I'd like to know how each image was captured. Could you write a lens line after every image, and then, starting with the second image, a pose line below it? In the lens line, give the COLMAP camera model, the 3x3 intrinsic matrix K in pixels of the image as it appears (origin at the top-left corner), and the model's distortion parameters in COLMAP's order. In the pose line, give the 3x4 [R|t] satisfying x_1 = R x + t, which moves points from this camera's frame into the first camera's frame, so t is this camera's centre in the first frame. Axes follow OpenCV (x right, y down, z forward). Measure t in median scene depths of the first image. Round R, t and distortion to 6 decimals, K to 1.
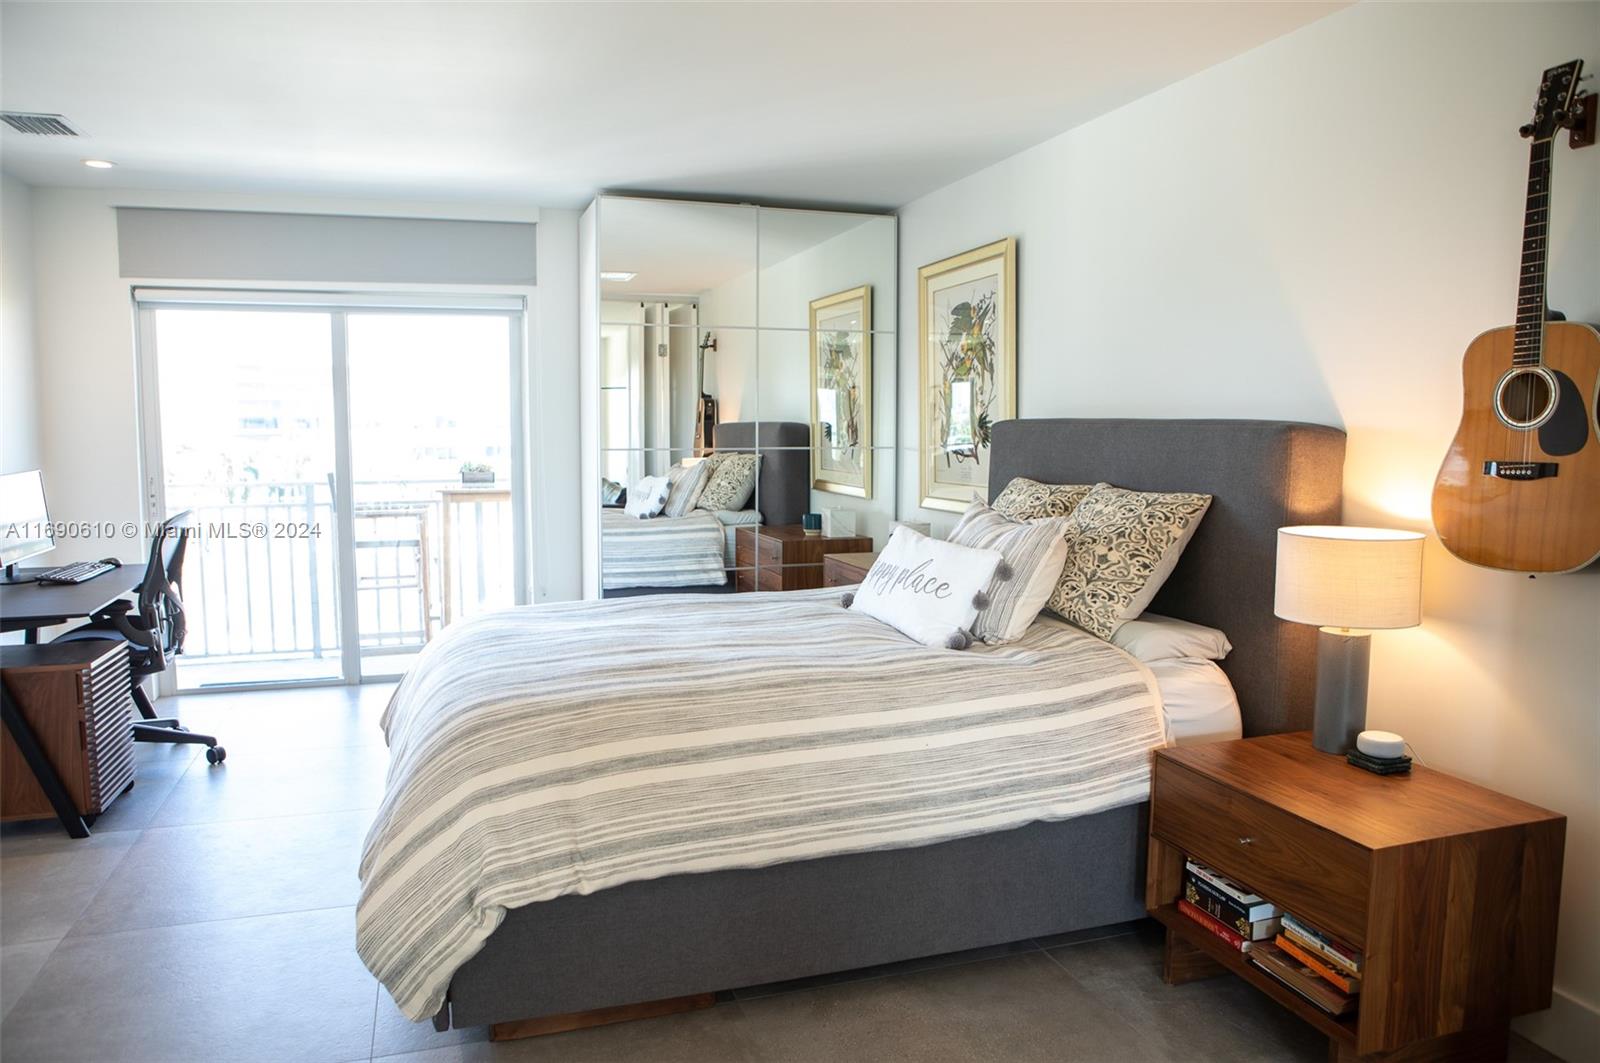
lens RADIAL K [[1101.6, 0, 813.1], [0, 1101.6, 525.7], [0, 0, 1]] dist [-0.092020, 0.065966]
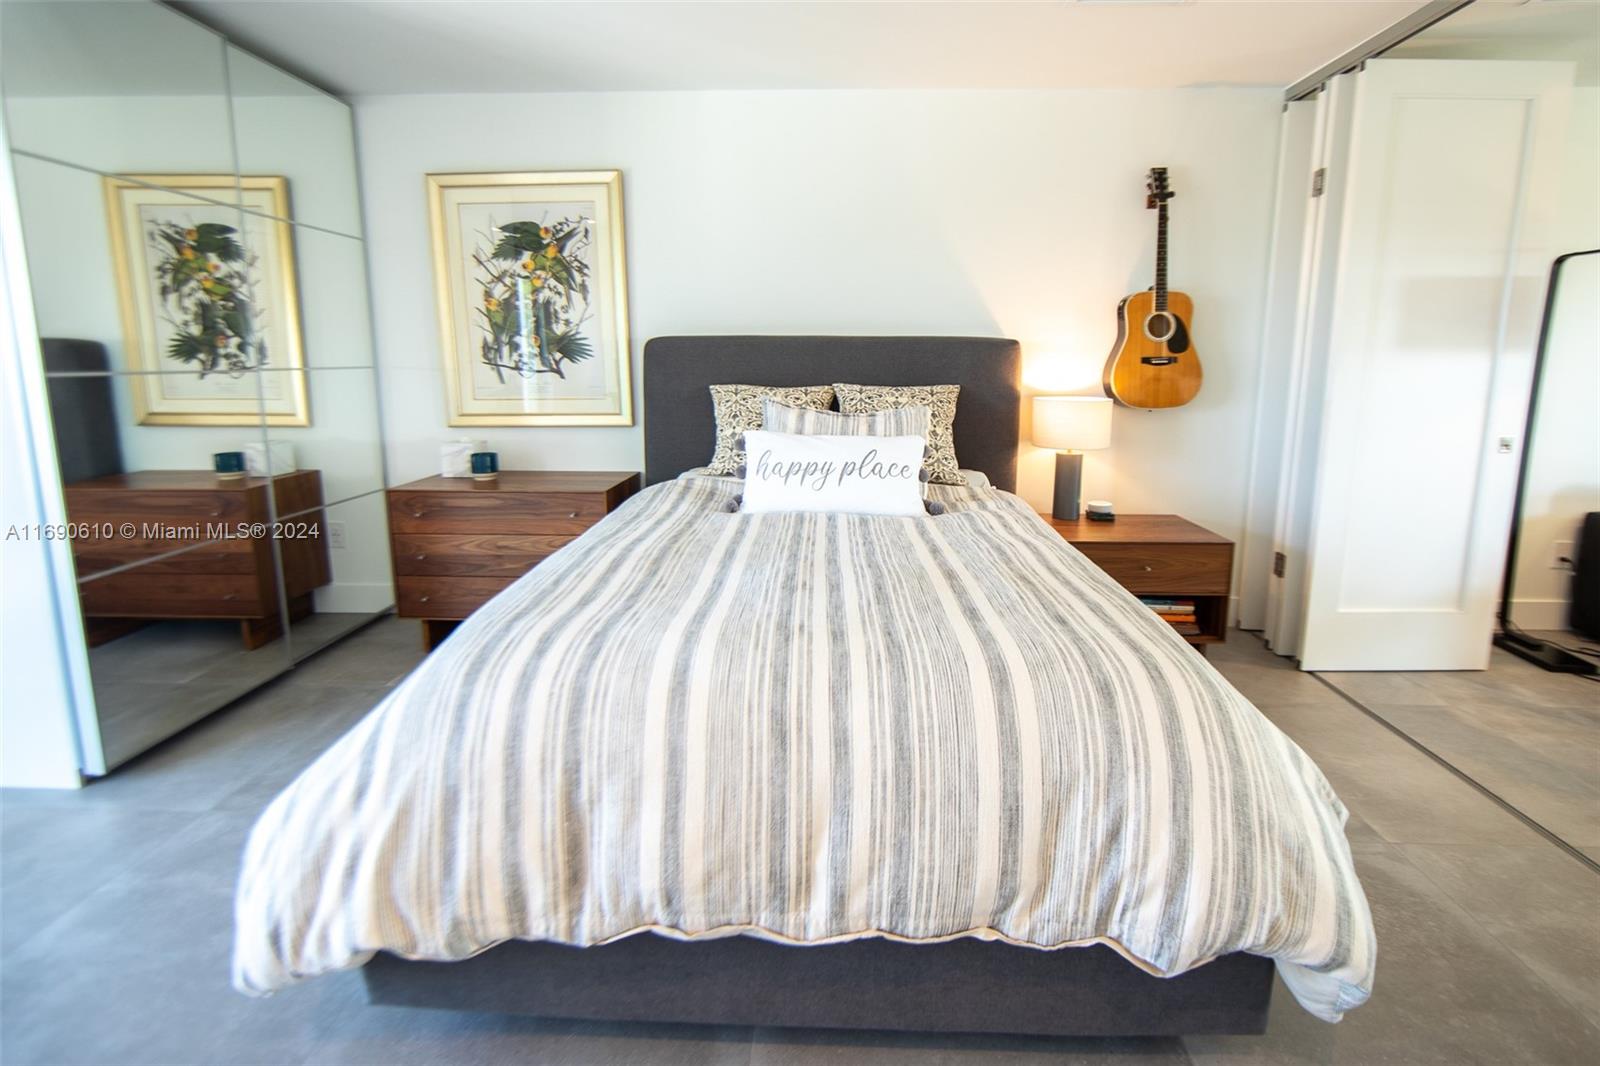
lens RADIAL K [[738.0, 0, 809.5], [0, 738.0, 470.0], [0, 0, 1]] dist [-0.001244, 0.000373]
pose [[0.361738, -0.144437, 0.921023, -0.615807], [0.085532, 0.988901, 0.121489, -0.047533], [-0.928348, 0.034830, 0.370077, 0.705827]]
